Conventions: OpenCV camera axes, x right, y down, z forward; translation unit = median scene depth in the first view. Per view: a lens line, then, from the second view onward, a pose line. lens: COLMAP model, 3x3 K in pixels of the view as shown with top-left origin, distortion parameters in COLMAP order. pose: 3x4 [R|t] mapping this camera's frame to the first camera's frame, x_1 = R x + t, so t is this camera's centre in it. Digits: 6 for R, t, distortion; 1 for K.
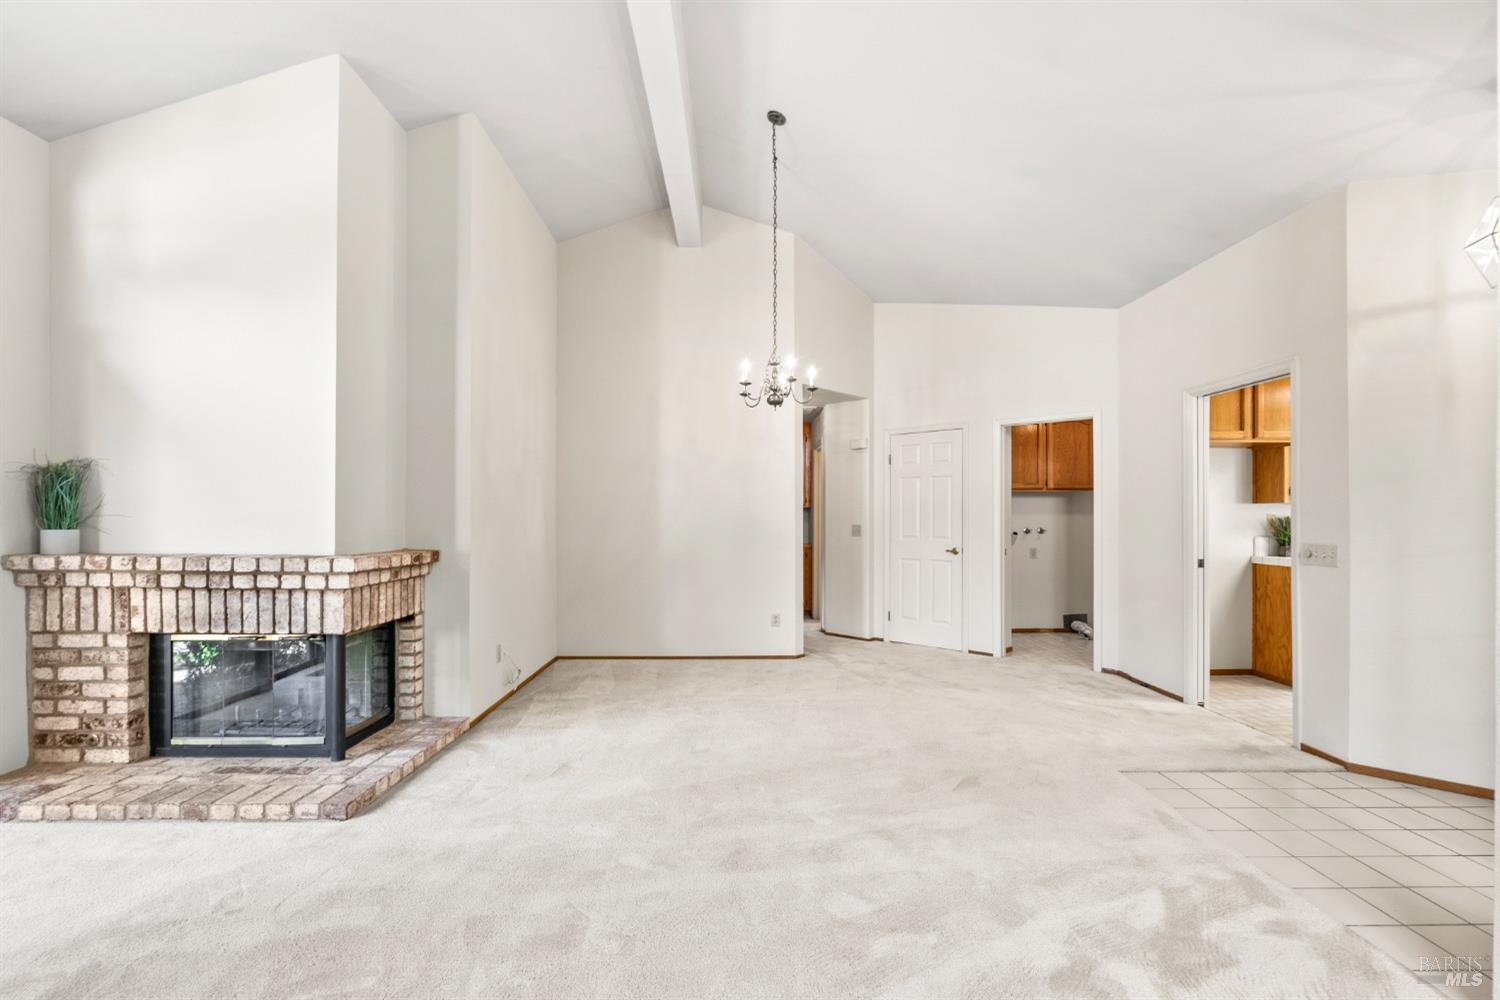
lens RADIAL K [[687.3, 0, 751.4], [0, 687.3, 512.2], [0, 0, 1]] dist [-0.002262, 0.000236]
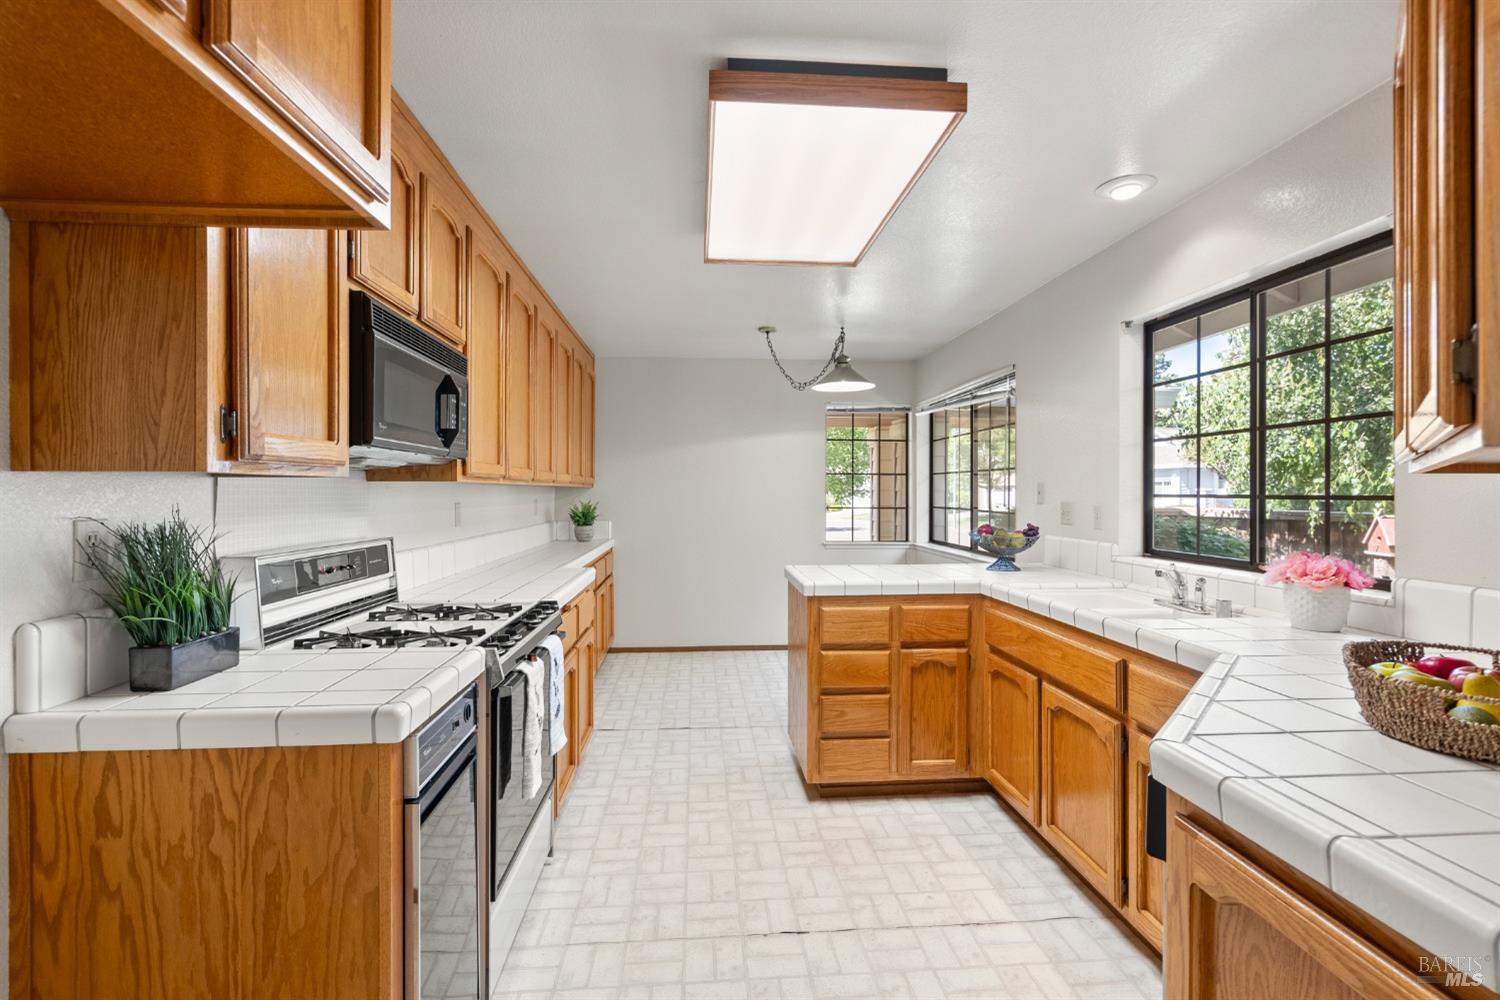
lens RADIAL K [[687.3, 0, 749.9], [0, 687.3, 499.9], [0, 0, 1]] dist [-0.002262, 0.000236]
pose [[-0.060800, -0.003469, 0.998144, 0.517991], [-0.003278, 0.999989, 0.003276, -0.004956], [-0.998145, -0.003073, -0.060811, 0.803874]]
